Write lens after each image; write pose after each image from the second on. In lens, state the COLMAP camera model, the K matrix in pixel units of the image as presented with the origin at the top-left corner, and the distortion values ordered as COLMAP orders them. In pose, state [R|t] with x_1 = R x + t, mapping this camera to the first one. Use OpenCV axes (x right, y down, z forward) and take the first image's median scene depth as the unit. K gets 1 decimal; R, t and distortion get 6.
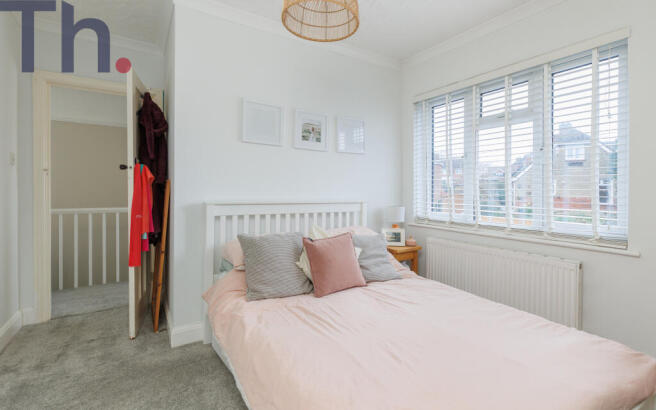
lens RADIAL K [[299.5, 0, 329.2], [0, 299.5, 200.1], [0, 0, 1]] dist [0.000575, 0.000160]
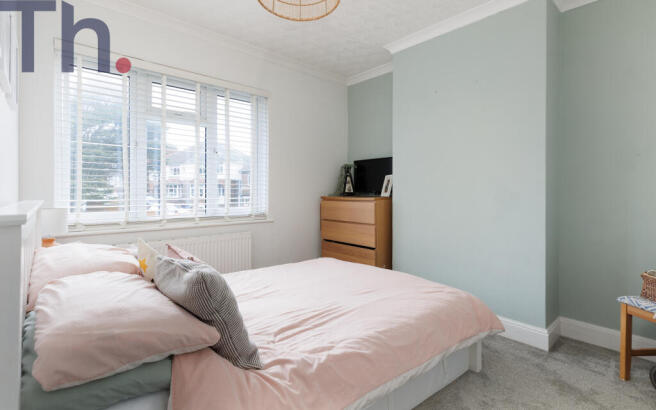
lens RADIAL K [[299.5, 0, 329.2], [0, 299.5, 200.1], [0, 0, 1]] dist [0.000575, 0.000160]
pose [[-0.144519, -0.042311, 0.988597, -0.814696], [0.024029, 0.998641, 0.046253, -0.021390], [-0.989210, 0.030440, -0.143305, 0.893415]]
